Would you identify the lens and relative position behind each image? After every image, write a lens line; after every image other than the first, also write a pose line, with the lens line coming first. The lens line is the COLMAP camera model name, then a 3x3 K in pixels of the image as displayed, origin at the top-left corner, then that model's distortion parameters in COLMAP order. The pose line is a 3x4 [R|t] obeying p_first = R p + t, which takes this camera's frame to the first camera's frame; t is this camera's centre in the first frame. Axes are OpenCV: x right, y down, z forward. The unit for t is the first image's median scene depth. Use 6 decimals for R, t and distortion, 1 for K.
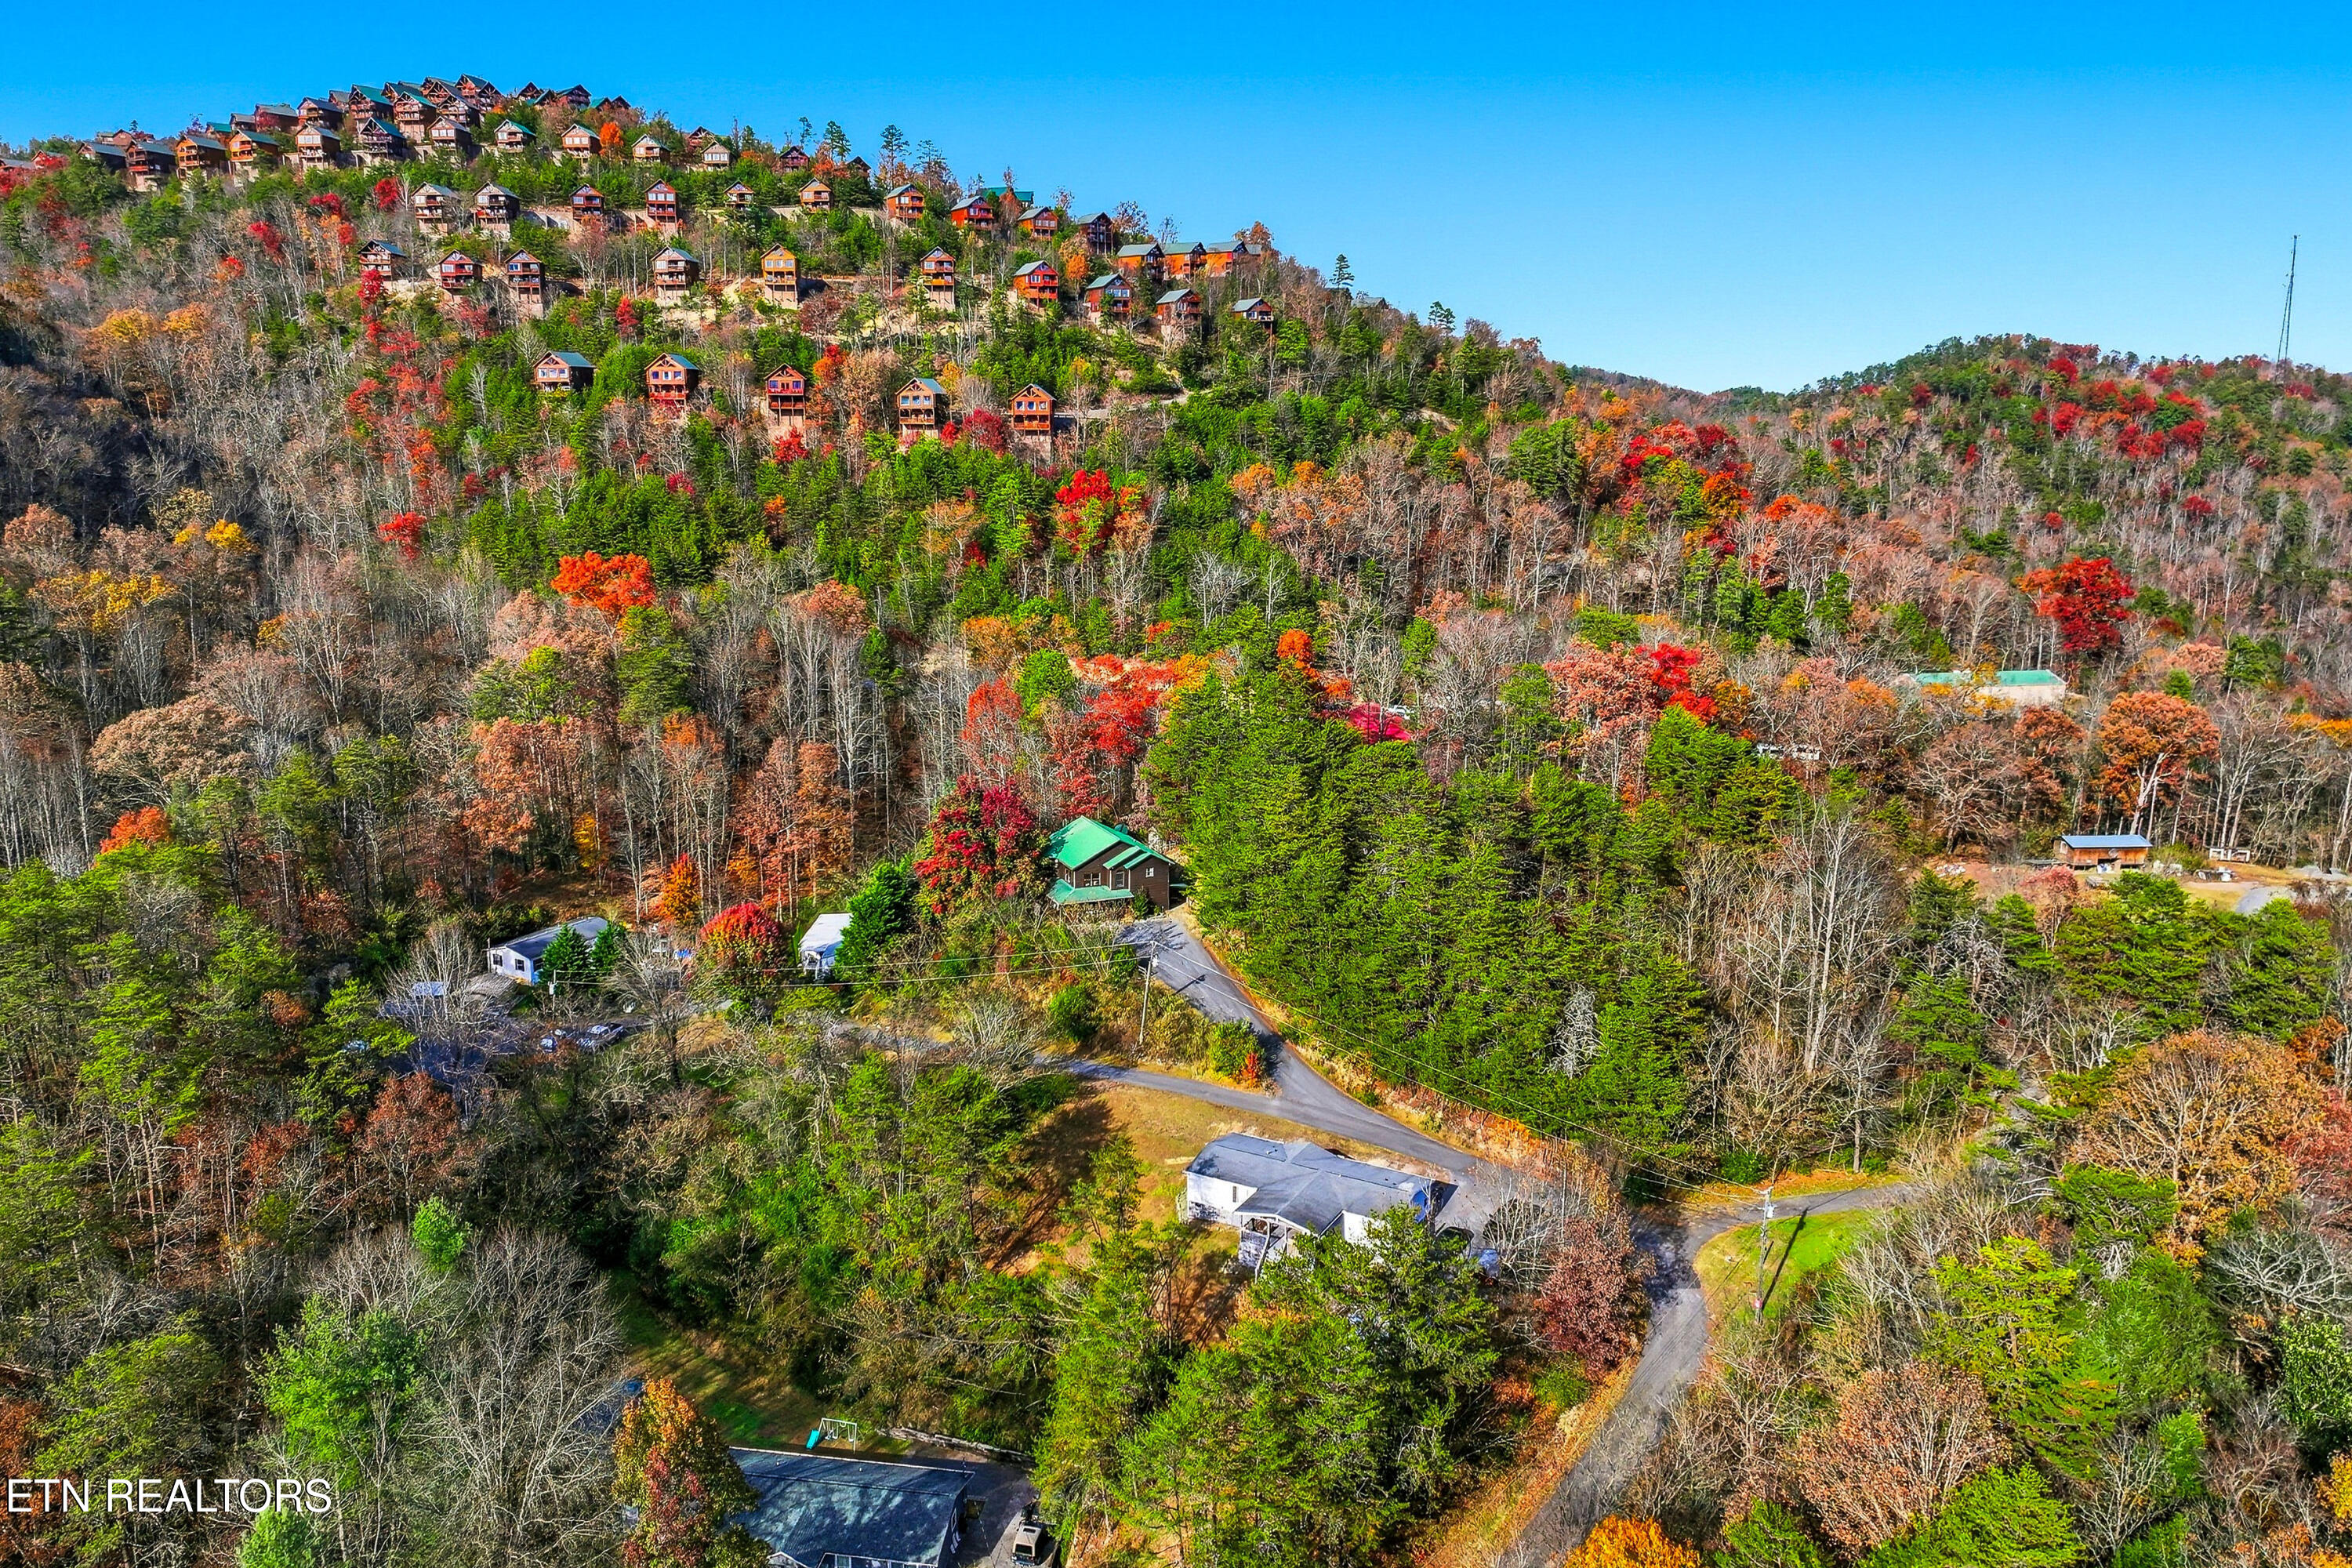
lens RADIAL K [[1701.9, 0, 1116.5], [0, 1701.9, 784.3], [0, 0, 1]] dist [0.009888, 0.004097]
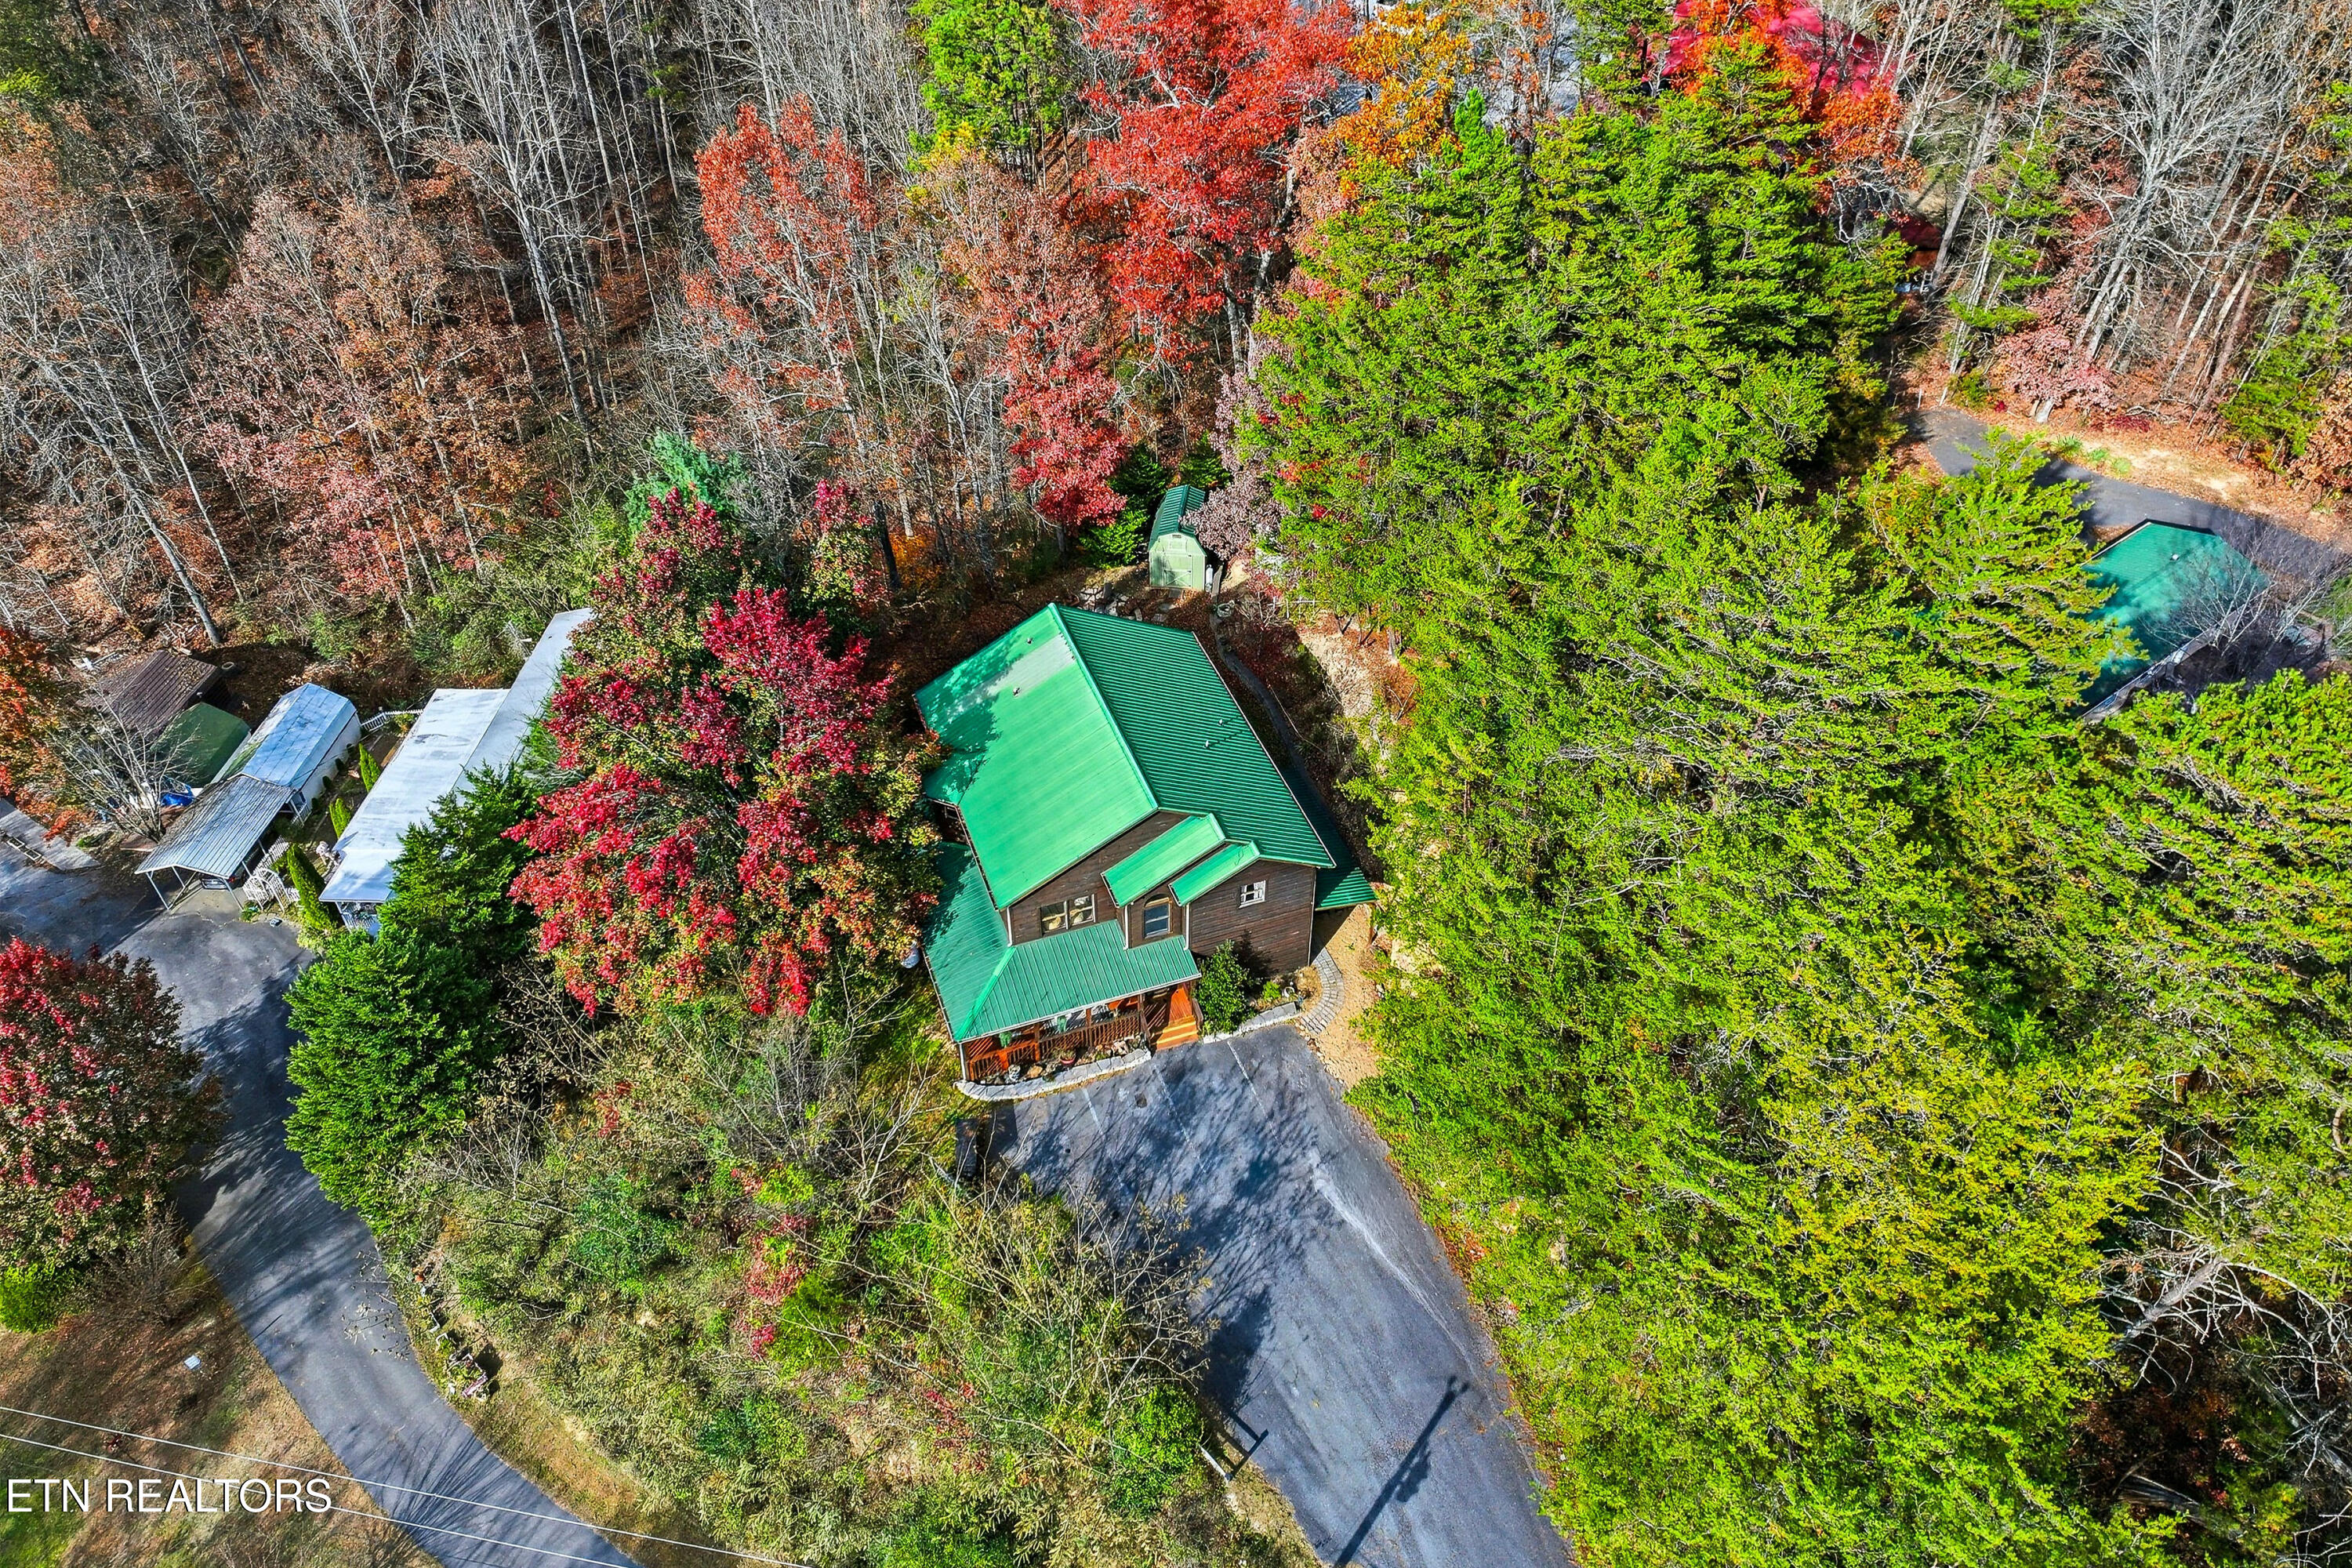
lens RADIAL K [[1642.4, 0, 1176.0], [0, 1642.4, 784.0], [0, 0, 1]] dist [0.002065, 0.001196]
pose [[0.999619, 0.019943, -0.019069, 0.006317], [-0.007740, 0.866019, 0.499951, -0.067139], [0.026485, -0.499613, 0.865844, 0.439196]]
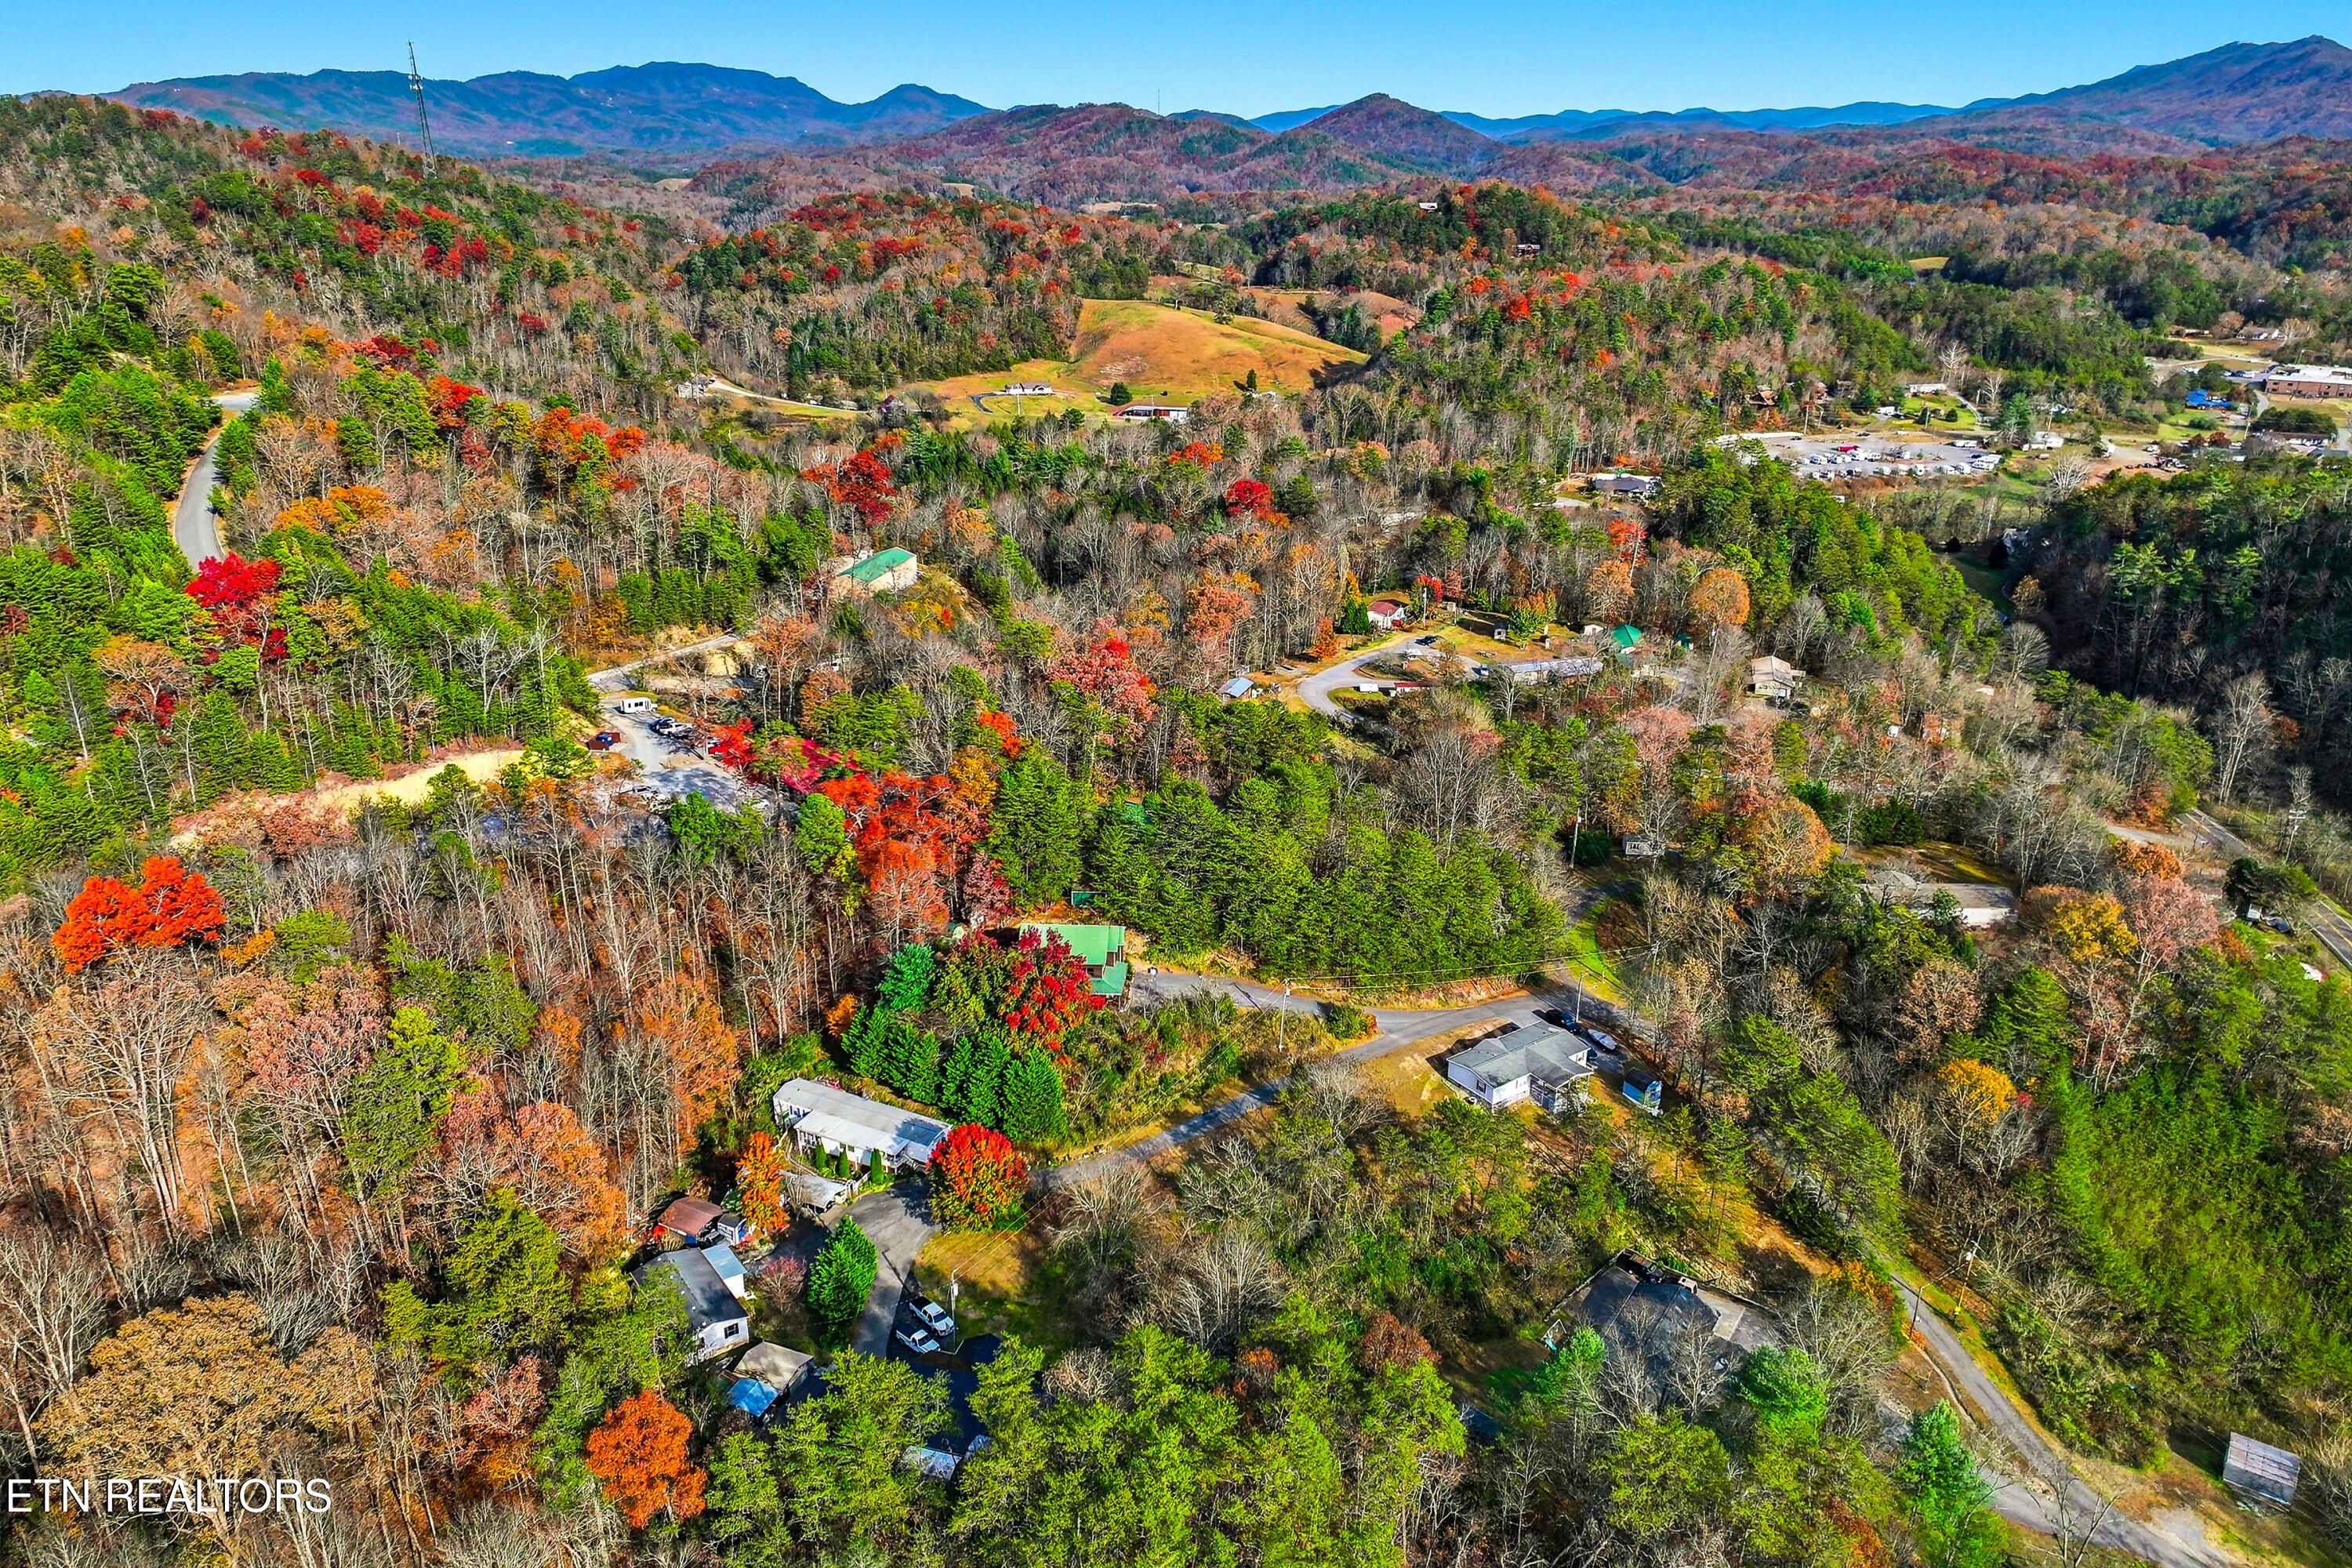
lens RADIAL K [[1701.9, 0, 1116.5], [0, 1701.9, 784.3], [0, 0, 1]] dist [0.009888, 0.004097]
pose [[0.410598, -0.335843, 0.847714, -0.618769], [0.180199, 0.941249, 0.285618, -0.261551], [-0.893833, 0.035483, 0.446994, 0.274844]]
